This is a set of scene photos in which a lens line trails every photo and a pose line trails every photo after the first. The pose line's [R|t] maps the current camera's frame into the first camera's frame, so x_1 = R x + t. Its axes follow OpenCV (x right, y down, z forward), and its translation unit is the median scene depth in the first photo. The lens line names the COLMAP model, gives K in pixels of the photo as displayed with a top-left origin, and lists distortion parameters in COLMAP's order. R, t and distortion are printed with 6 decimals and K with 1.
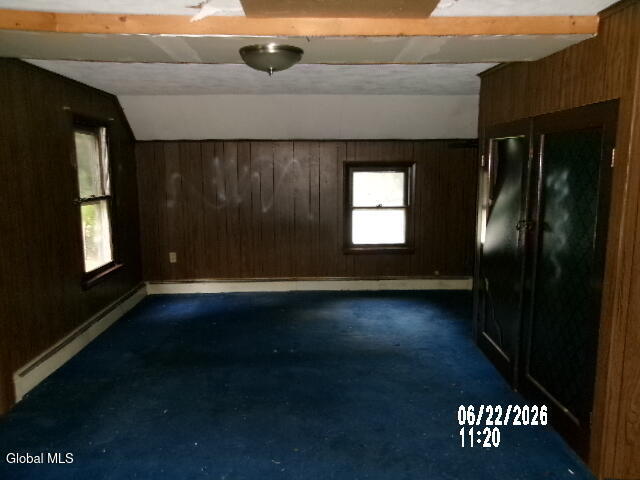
lens RADIAL K [[509.6, 0, 317.4], [0, 509.6, 244.1], [0, 0, 1]] dist [0.031841, 0.006379]
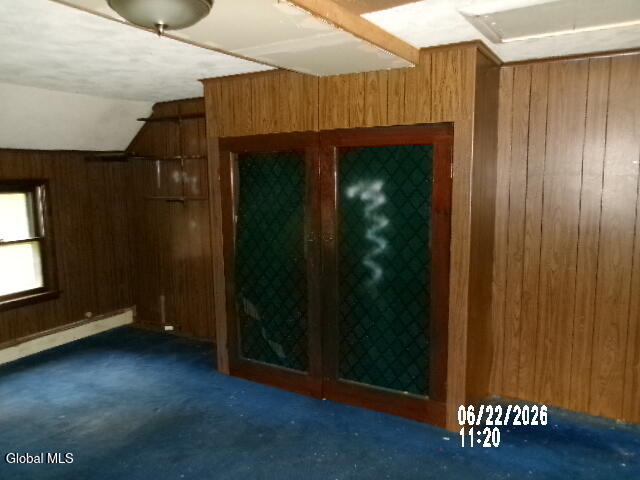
lens RADIAL K [[509.6, 0, 317.4], [0, 509.6, 244.1], [0, 0, 1]] dist [0.031841, 0.006379]
pose [[0.537239, -0.123372, 0.834358, -0.298919], [0.152758, 0.987117, 0.047600, -0.047295], [-0.829481, 0.101883, 0.549163, 0.298078]]
